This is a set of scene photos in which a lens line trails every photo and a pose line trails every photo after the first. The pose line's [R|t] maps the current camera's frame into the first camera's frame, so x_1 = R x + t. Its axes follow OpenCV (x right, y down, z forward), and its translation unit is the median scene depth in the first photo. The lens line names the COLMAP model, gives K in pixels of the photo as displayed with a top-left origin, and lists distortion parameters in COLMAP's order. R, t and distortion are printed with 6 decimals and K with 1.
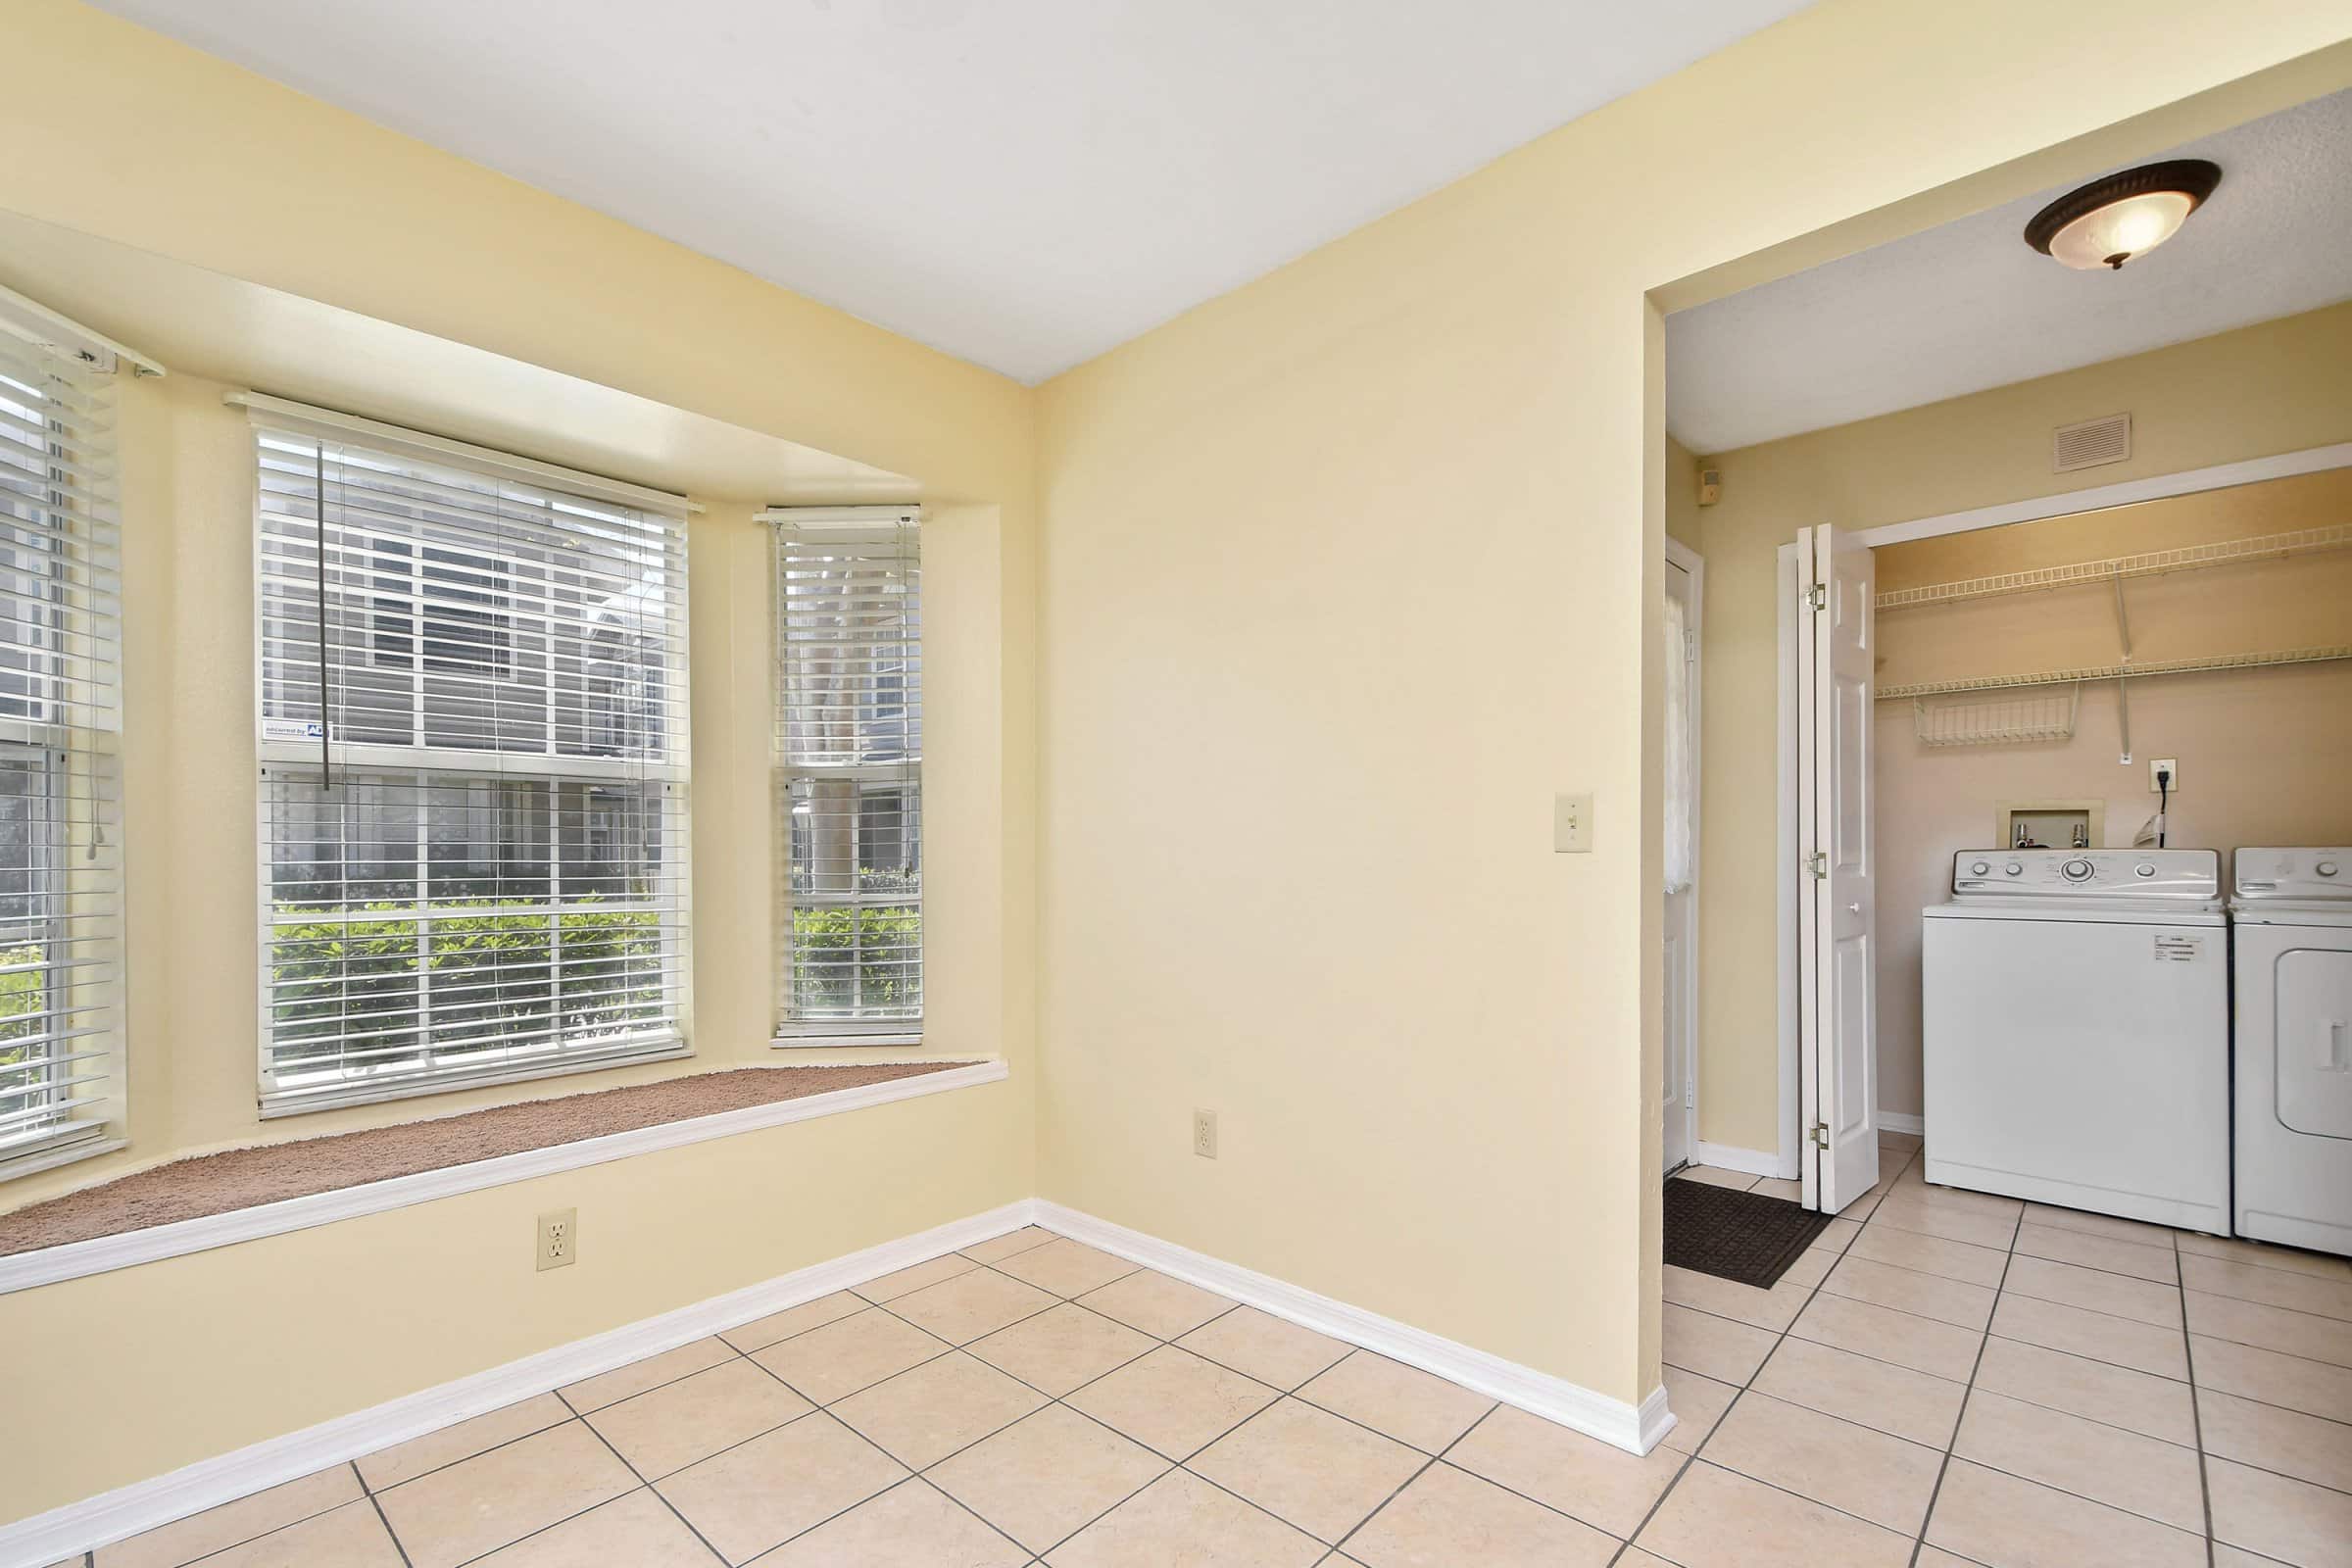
lens RADIAL K [[1007.5, 0, 1166.2], [0, 1007.5, 853.1], [0, 0, 1]] dist [0.000280, 0.000083]
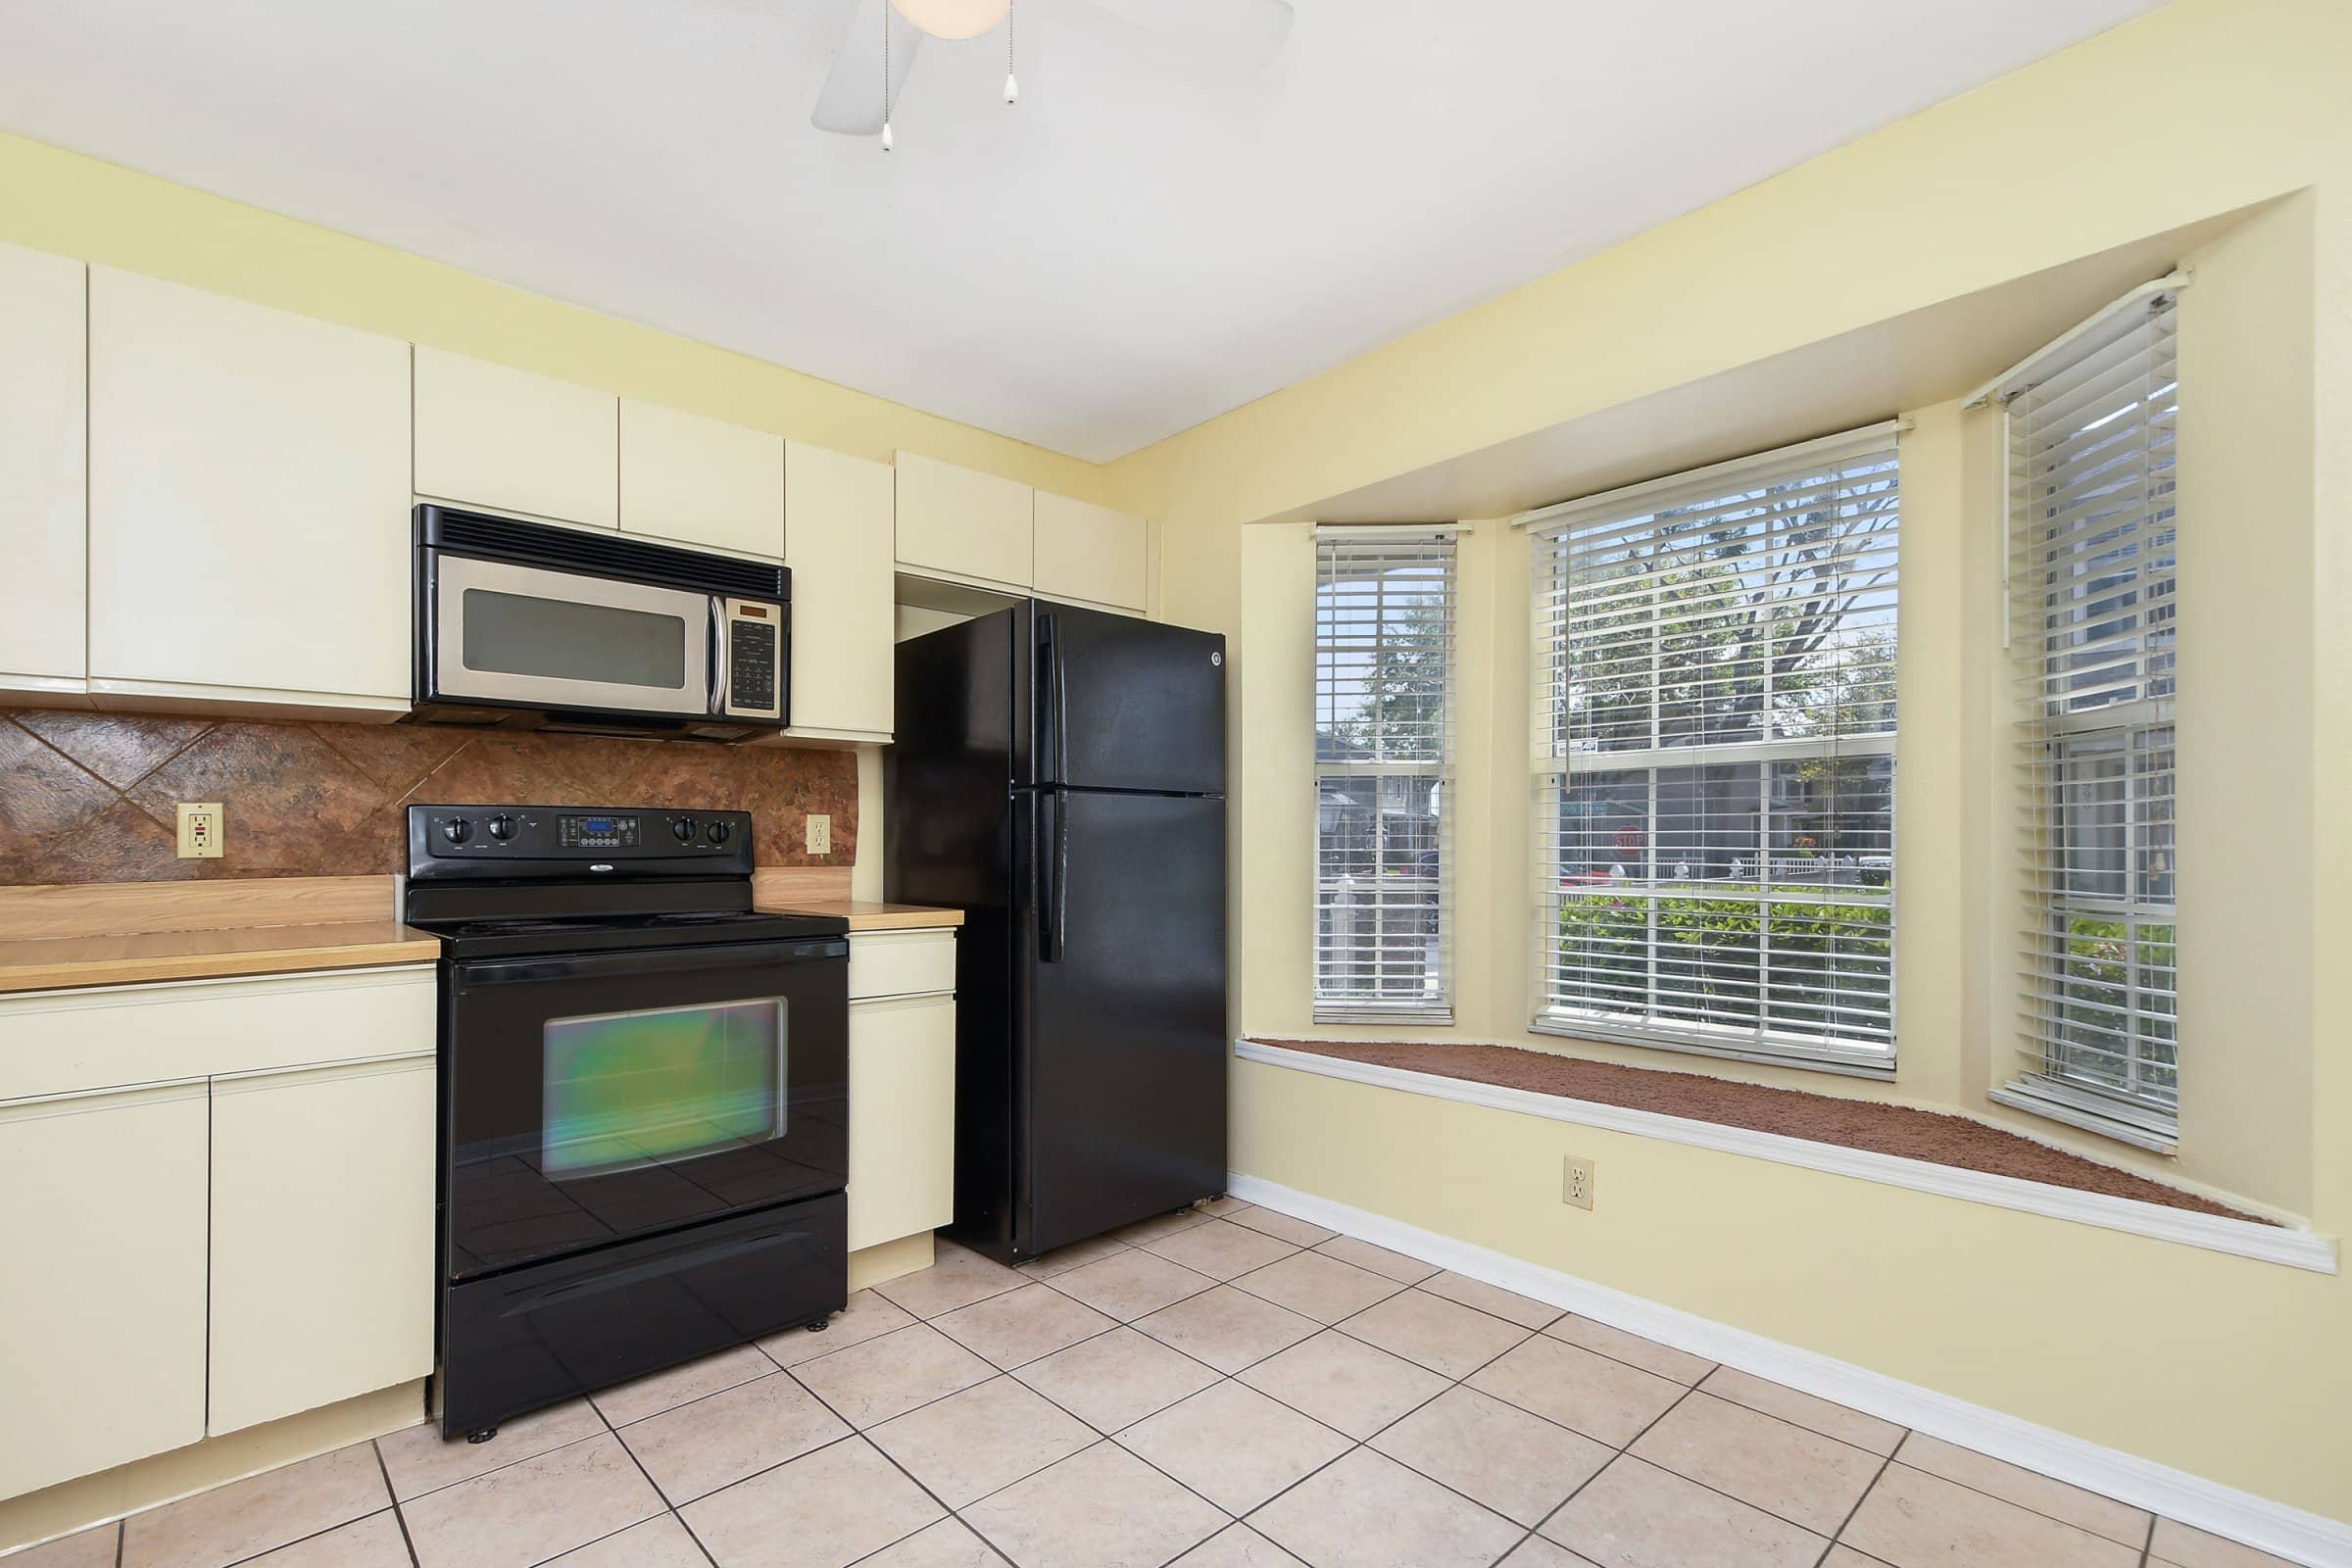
lens RADIAL K [[1040.4, 0, 1178.6], [0, 1040.4, 843.0], [0, 0, 1]] dist [0.002518, 0.000704]
pose [[-0.072290, 0.001766, -0.997382, 0.499007], [0.004074, 0.999991, 0.001475, -0.001283], [0.997375, -0.003957, -0.072296, 0.537024]]
